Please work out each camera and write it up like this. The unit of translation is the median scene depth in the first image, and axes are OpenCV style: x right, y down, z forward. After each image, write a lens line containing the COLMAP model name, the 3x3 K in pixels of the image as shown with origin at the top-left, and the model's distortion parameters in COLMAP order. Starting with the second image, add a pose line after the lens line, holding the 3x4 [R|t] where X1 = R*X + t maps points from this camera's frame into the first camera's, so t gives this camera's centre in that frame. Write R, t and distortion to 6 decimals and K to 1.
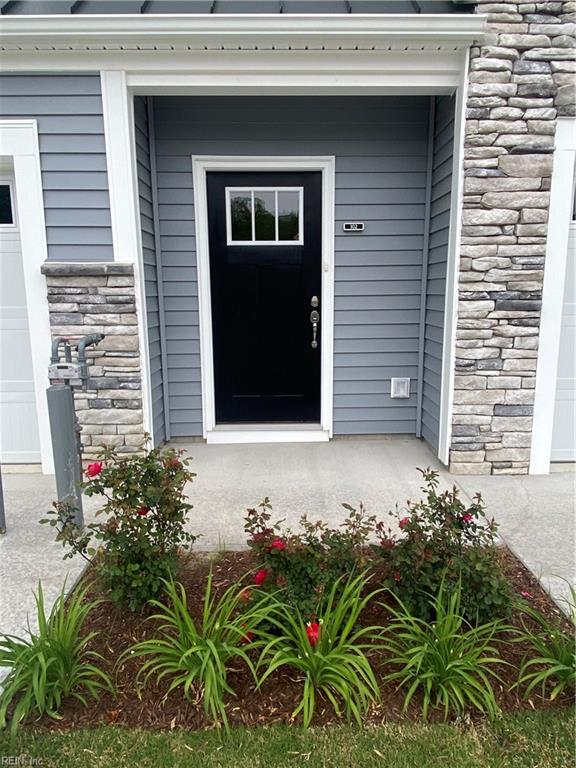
lens RADIAL K [[511.1, 0, 287.7], [0, 511.1, 389.2], [0, 0, 1]] dist [0.004106, -0.000975]
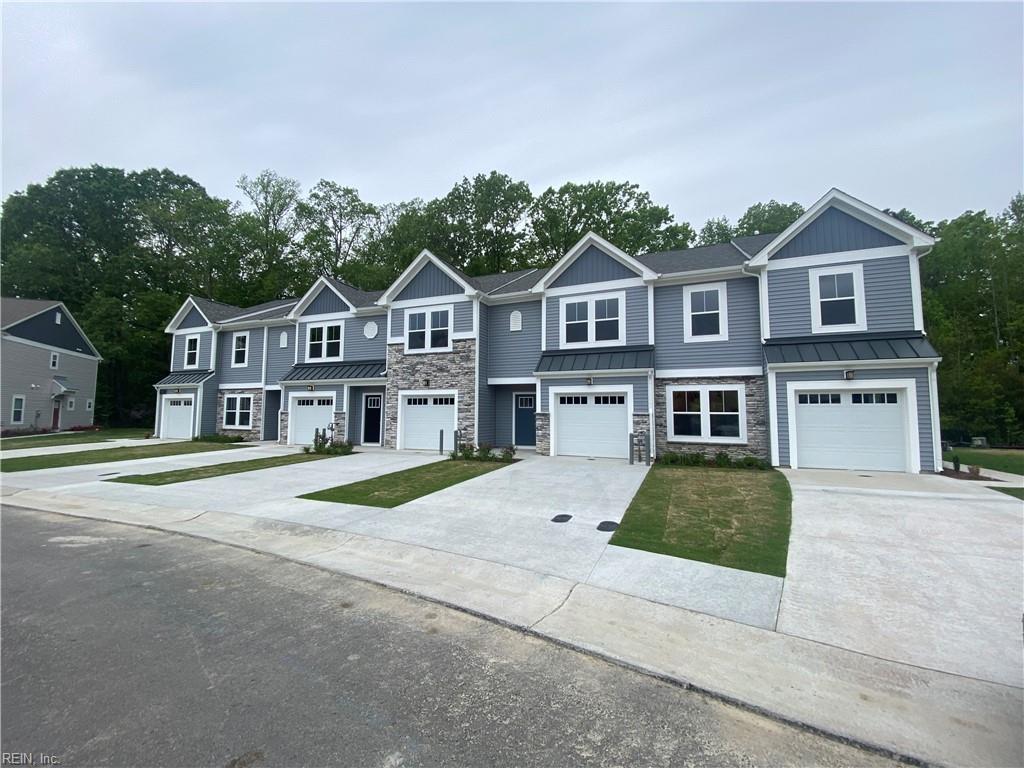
lens RADIAL K [[410.4, 0, 509.0], [0, 410.4, 385.0], [0, 0, 1]] dist [0.001270, -0.001824]
pose [[0.929567, -0.016460, -0.368285, 3.407972], [-0.082327, 0.964505, -0.250904, 0.535450], [0.359343, 0.263552, 0.895217, -2.865893]]
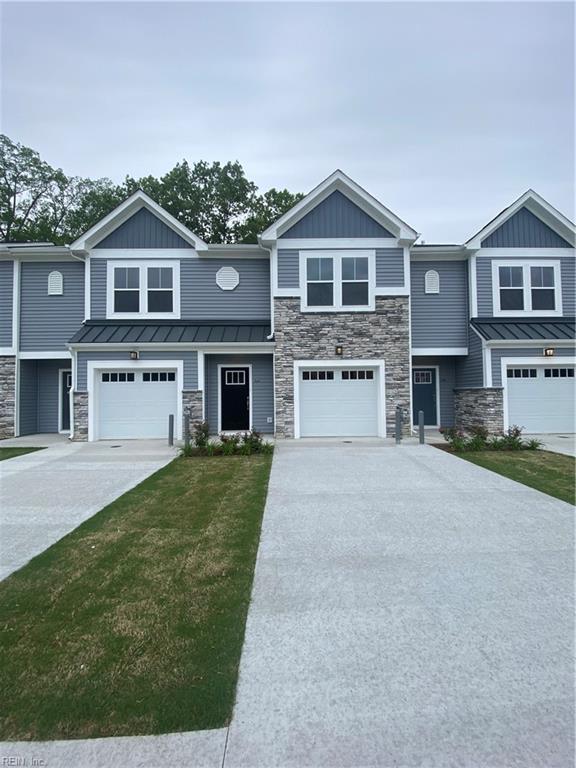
lens RADIAL K [[309.4, 0, 293.1], [0, 309.4, 384.4], [0, 0, 1]] dist [0.000048, -0.001696]
pose [[0.999862, -0.005091, 0.015845, 0.438045], [0.008374, 0.976654, -0.214656, 0.286516], [-0.014382, 0.214759, 0.976561, -1.624488]]
